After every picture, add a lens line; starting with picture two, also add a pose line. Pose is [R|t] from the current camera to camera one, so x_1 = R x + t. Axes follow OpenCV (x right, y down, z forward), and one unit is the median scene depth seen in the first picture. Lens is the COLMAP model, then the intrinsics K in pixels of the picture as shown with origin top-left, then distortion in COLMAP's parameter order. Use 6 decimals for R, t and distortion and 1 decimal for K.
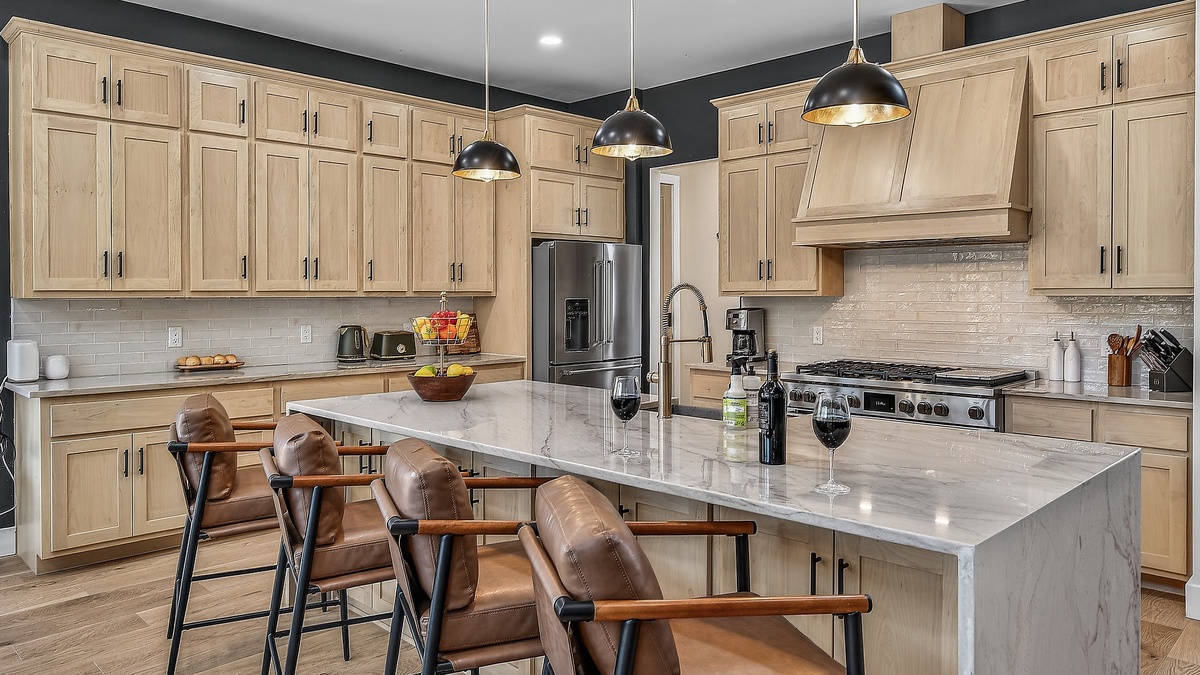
lens RADIAL K [[843.3, 0, 630.3], [0, 843.3, 303.2], [0, 0, 1]] dist [0.001696, -0.005461]
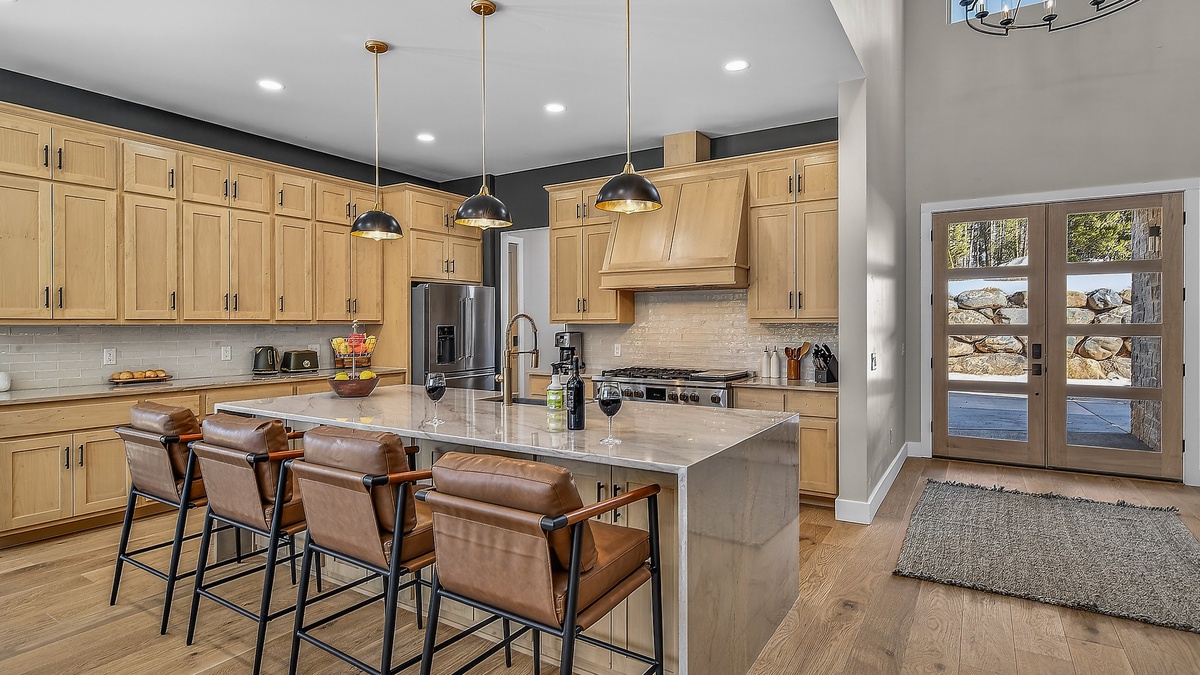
lens RADIAL K [[619.6, 0, 631.2], [0, 619.6, 326.9], [0, 0, 1]] dist [0.000004, -0.001319]
pose [[0.974760, -0.001823, 0.223250, 0.006943], [0.003099, 0.999981, -0.005365, 0.003969], [-0.223236, 0.005922, 0.974747, -0.064662]]
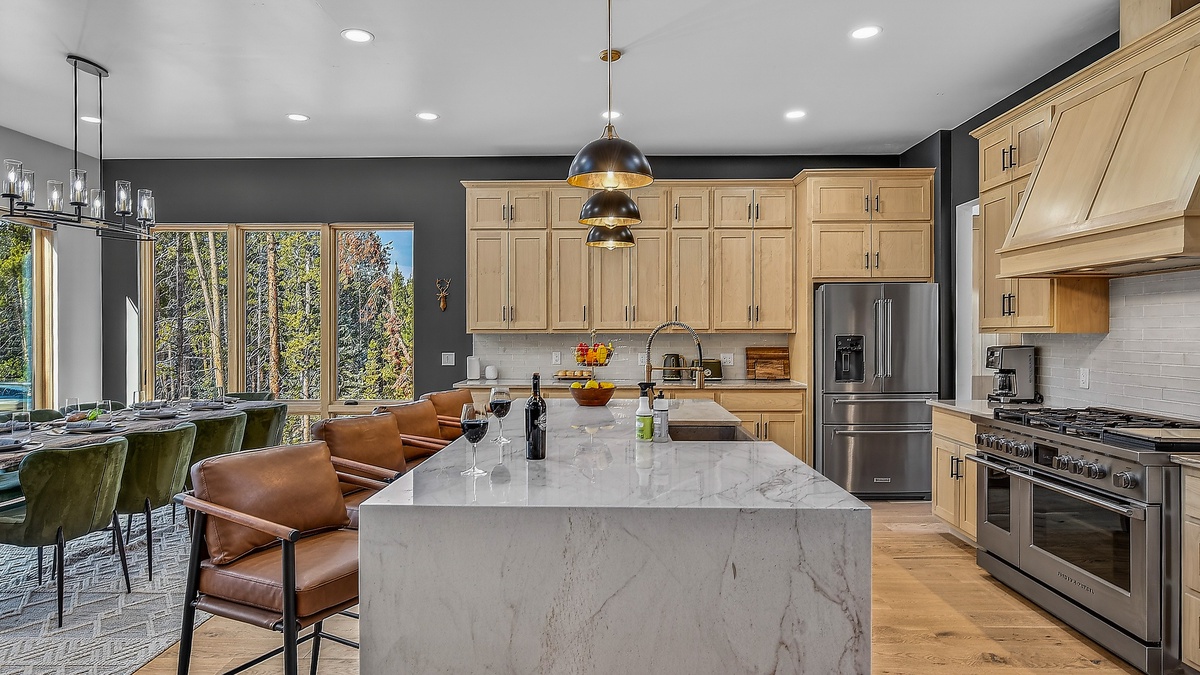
lens RADIAL K [[698.3, 0, 599.6], [0, 698.3, 333.5], [0, 0, 1]] dist [-0.010024, -0.003279]
pose [[0.663174, 0.001767, -0.748463, 0.515620], [-0.008478, 0.999951, -0.005150, 0.000060], [0.748417, 0.009761, 0.663156, 0.182755]]
